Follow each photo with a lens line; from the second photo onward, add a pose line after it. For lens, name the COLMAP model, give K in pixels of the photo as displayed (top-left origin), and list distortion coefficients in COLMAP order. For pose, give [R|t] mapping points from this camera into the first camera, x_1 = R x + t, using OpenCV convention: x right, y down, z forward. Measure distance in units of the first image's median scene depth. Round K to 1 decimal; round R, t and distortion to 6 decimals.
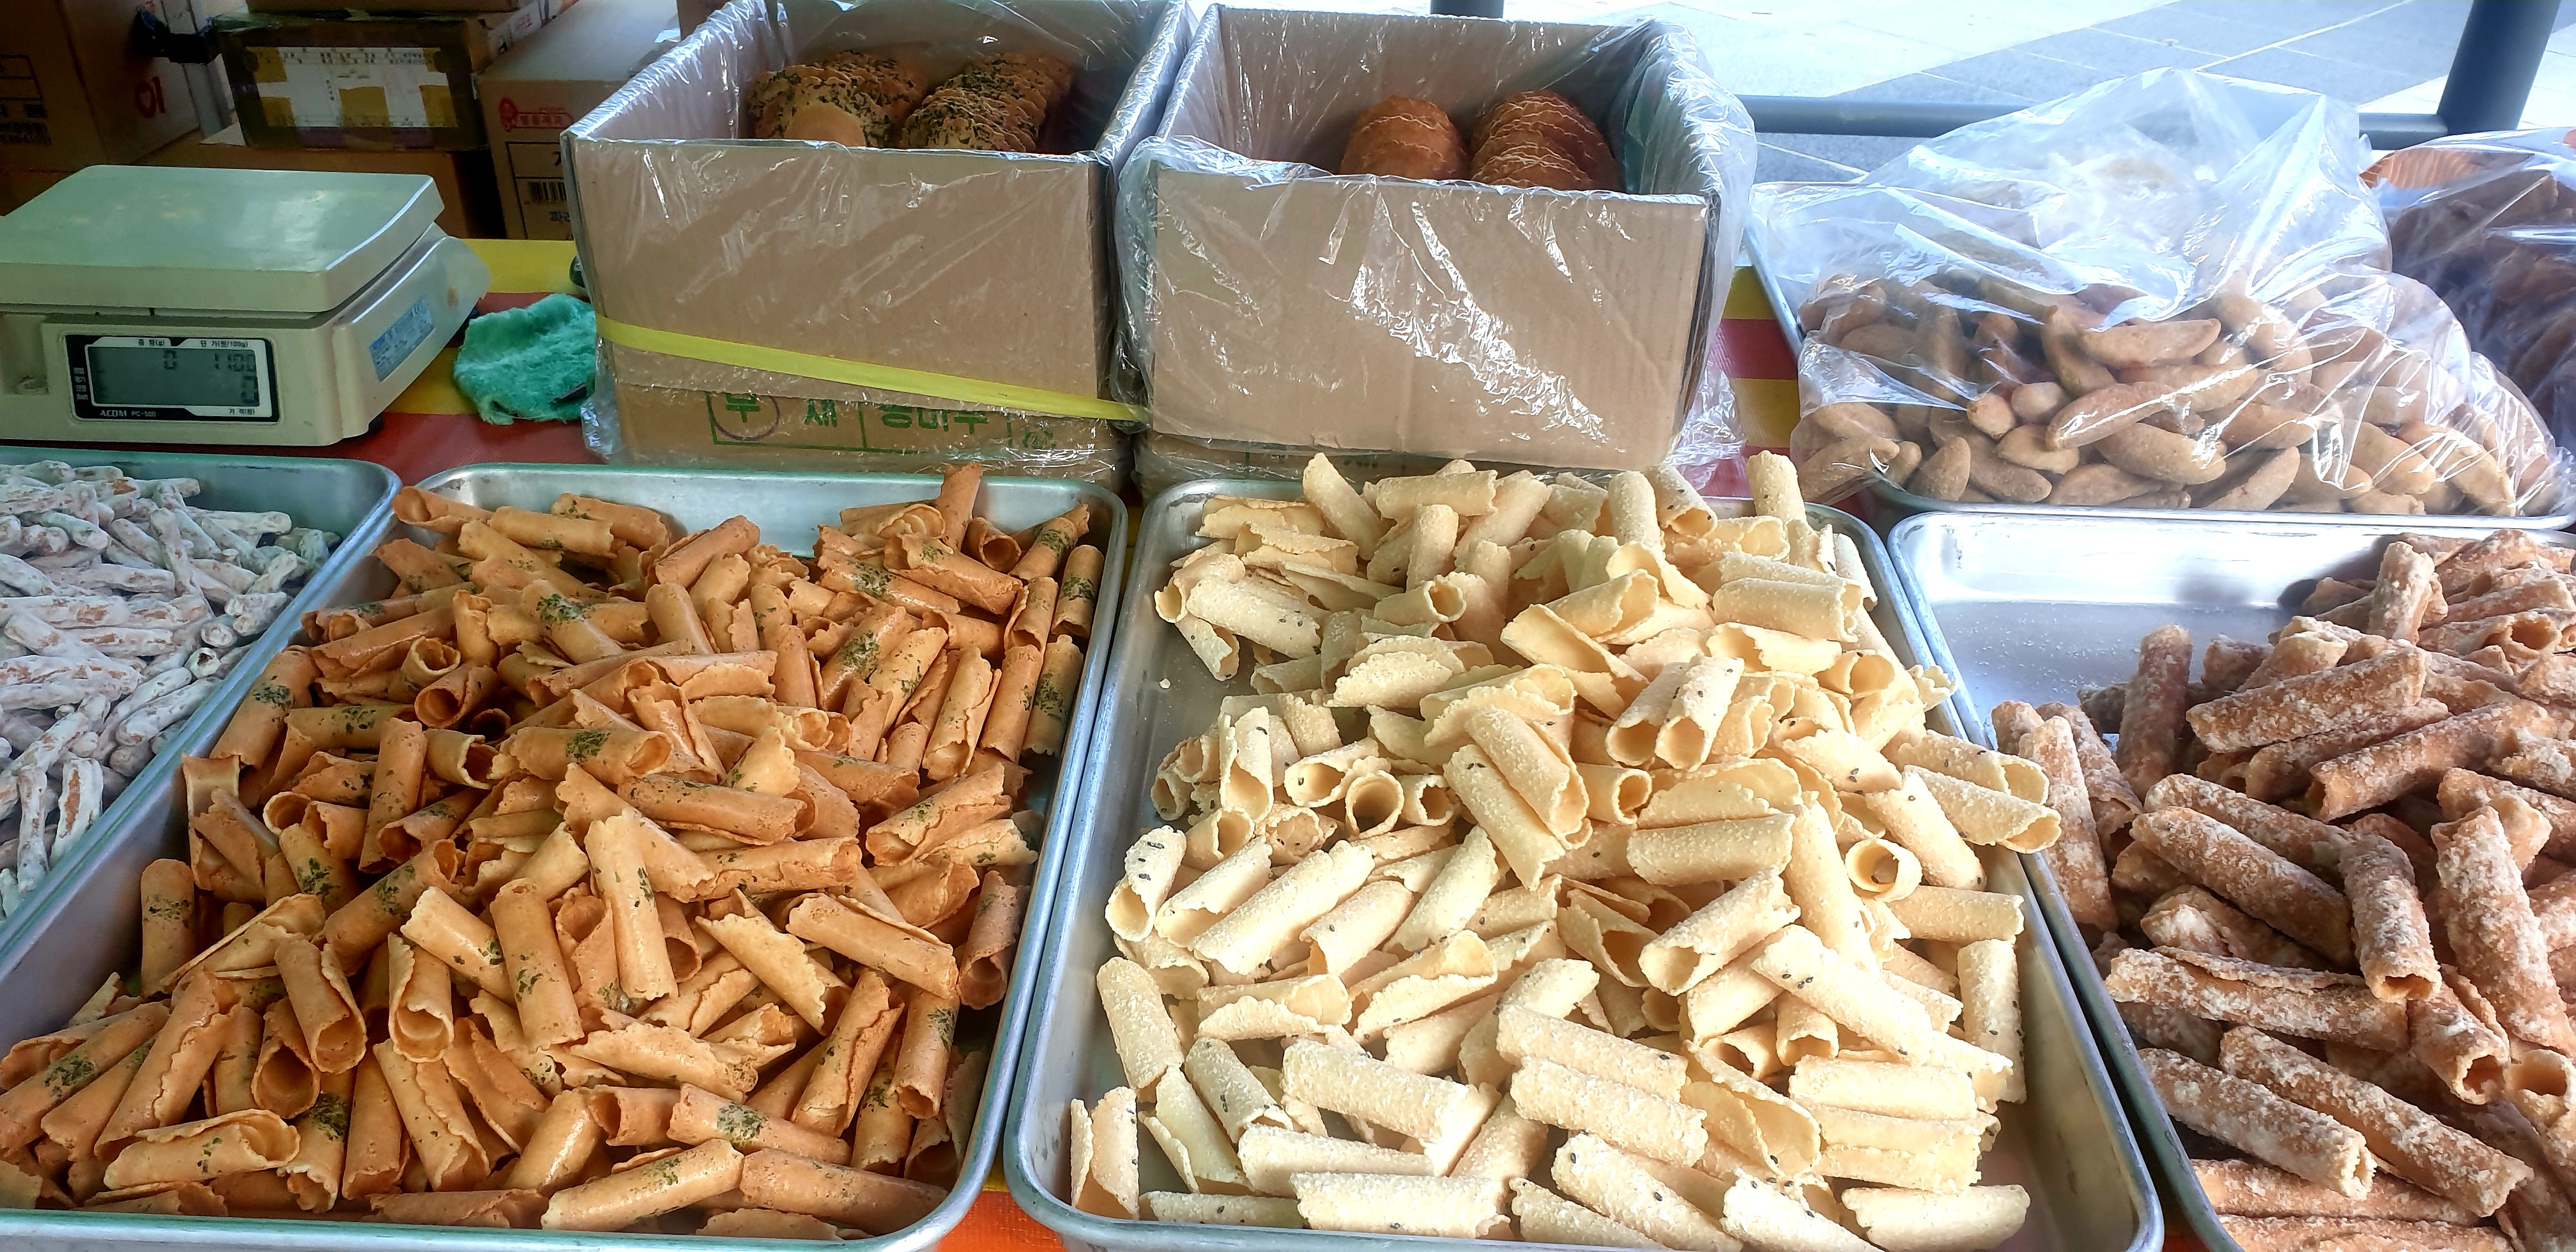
lens RADIAL K [[1874.9, 0, 1283.3], [0, 1874.9, 628.3], [0, 0, 1]] dist [0.006693, -0.017588]
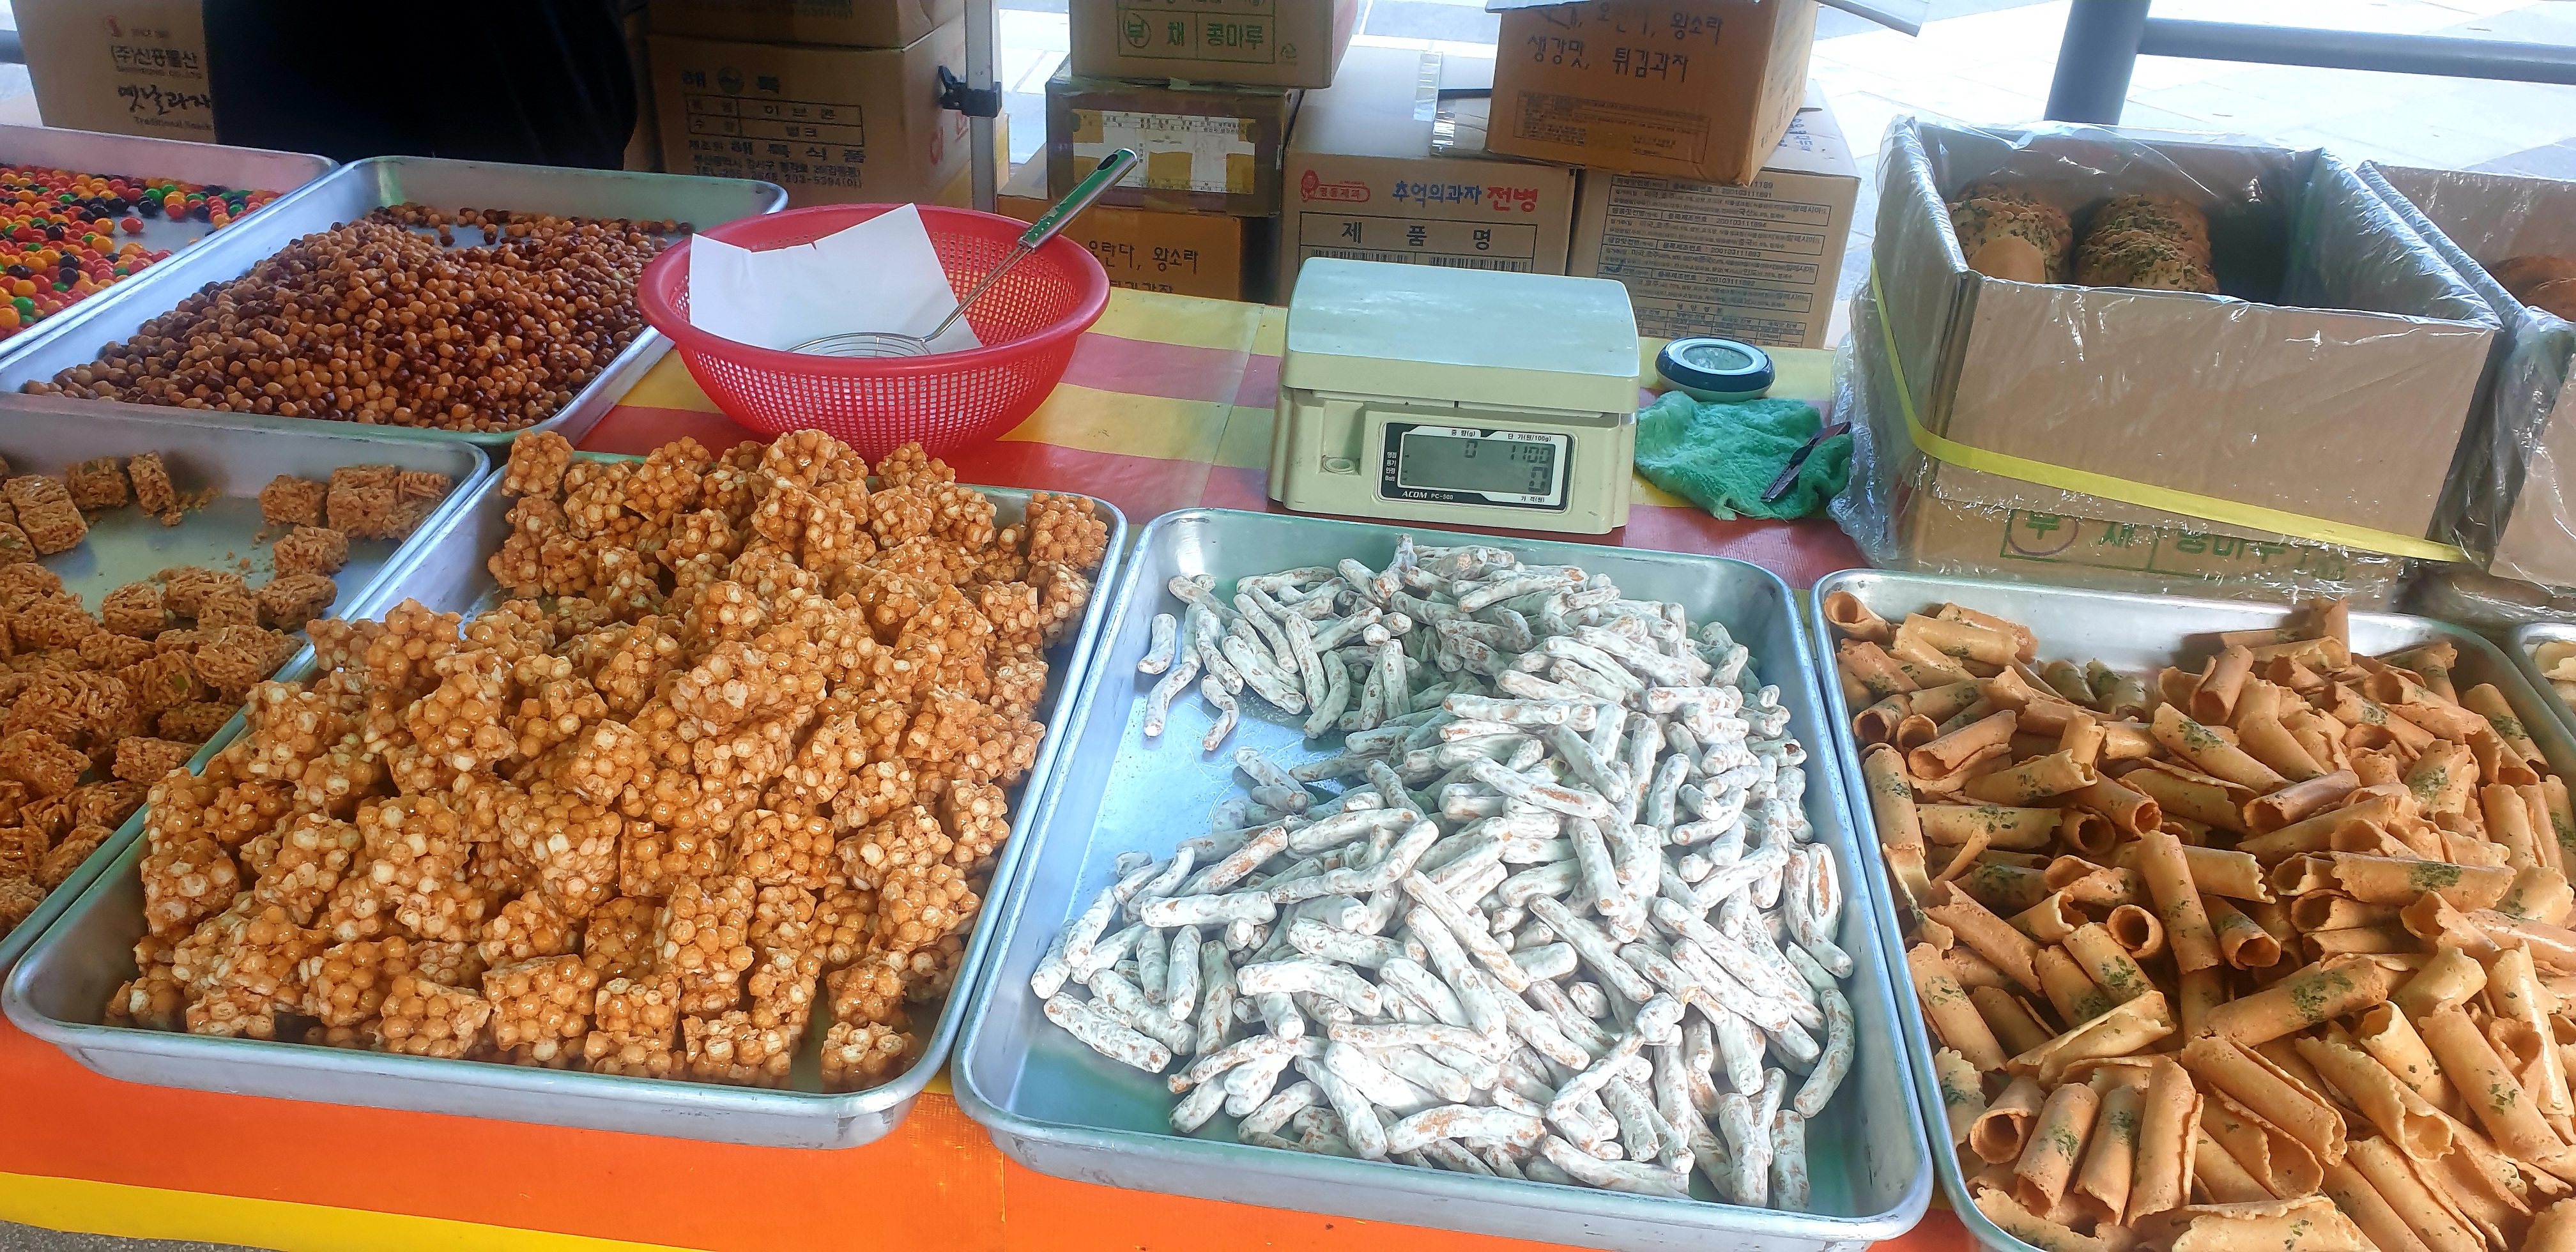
lens RADIAL K [[1874.9, 0, 1291.9], [0, 1874.9, 622.7], [0, 0, 1]] dist [0.006693, -0.017588]
pose [[0.998397, 0.055583, -0.010647, -0.666830], [-0.055750, 0.998315, -0.016085, -0.019052], [0.009735, 0.016652, 0.999814, -0.081267]]
